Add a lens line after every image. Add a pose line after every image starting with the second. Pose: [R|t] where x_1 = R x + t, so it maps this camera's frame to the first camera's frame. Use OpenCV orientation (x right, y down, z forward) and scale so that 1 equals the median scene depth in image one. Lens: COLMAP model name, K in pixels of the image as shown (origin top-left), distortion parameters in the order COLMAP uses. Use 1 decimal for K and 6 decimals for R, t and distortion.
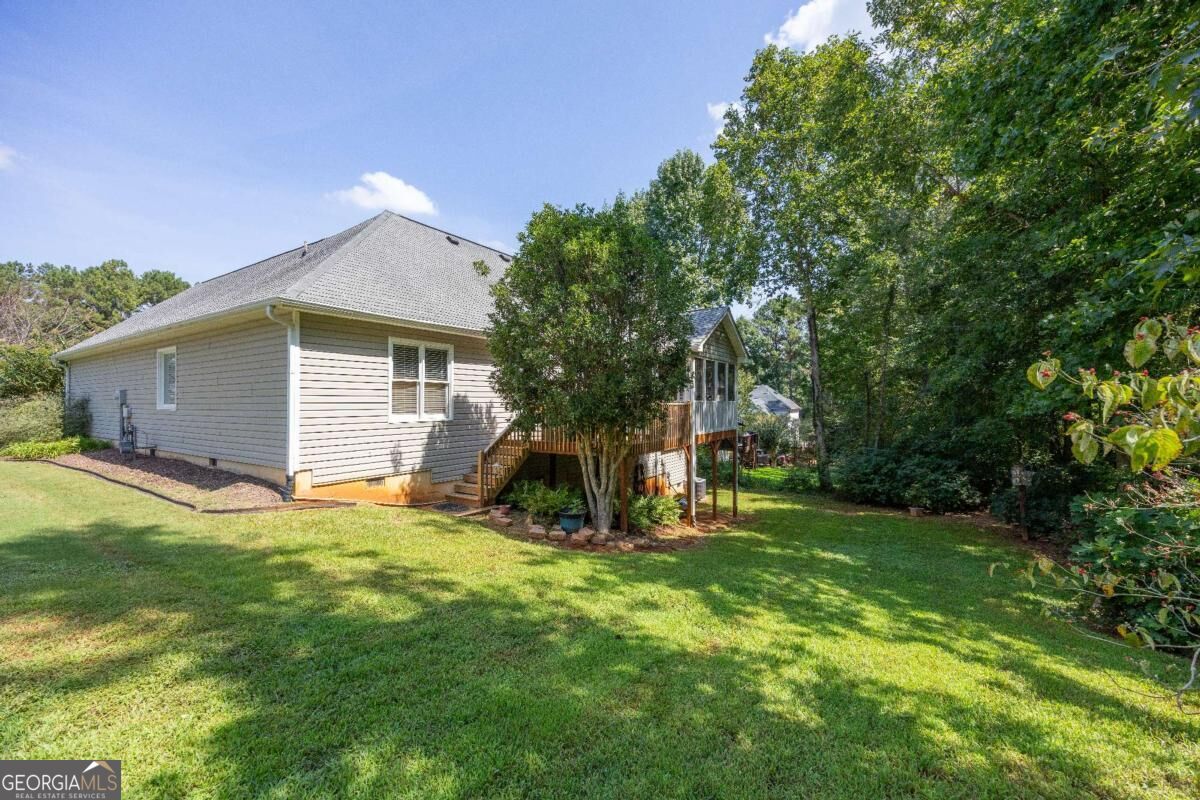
lens RADIAL K [[484.7, 0, 600.0], [0, 484.7, 400.0], [0, 0, 1]] dist [-0.000451, -0.000024]
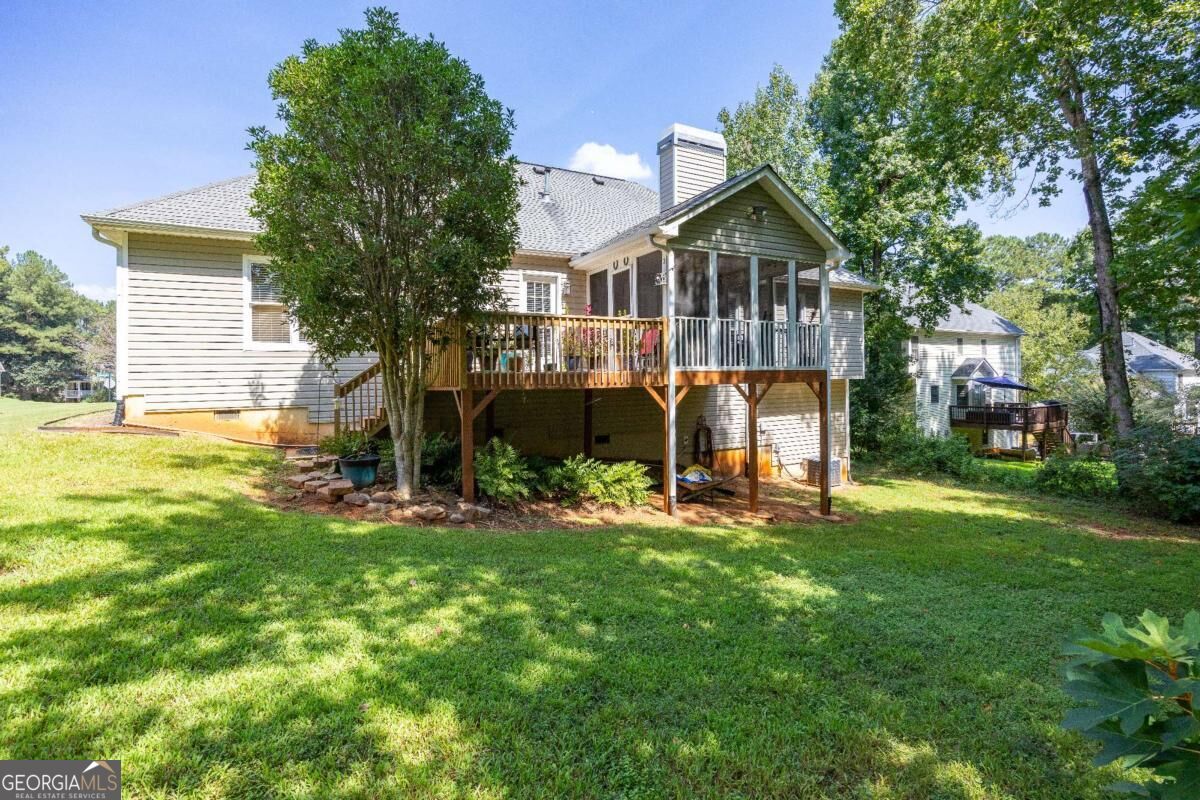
lens RADIAL K [[548.3, 0, 602.8], [0, 548.3, 381.0], [0, 0, 1]] dist [-0.013686, -0.000015]
pose [[0.868772, -0.016047, -0.494953, 0.592185], [0.019162, 0.999816, 0.001218, 0.106609], [0.494842, -0.010542, 0.868919, 0.416842]]
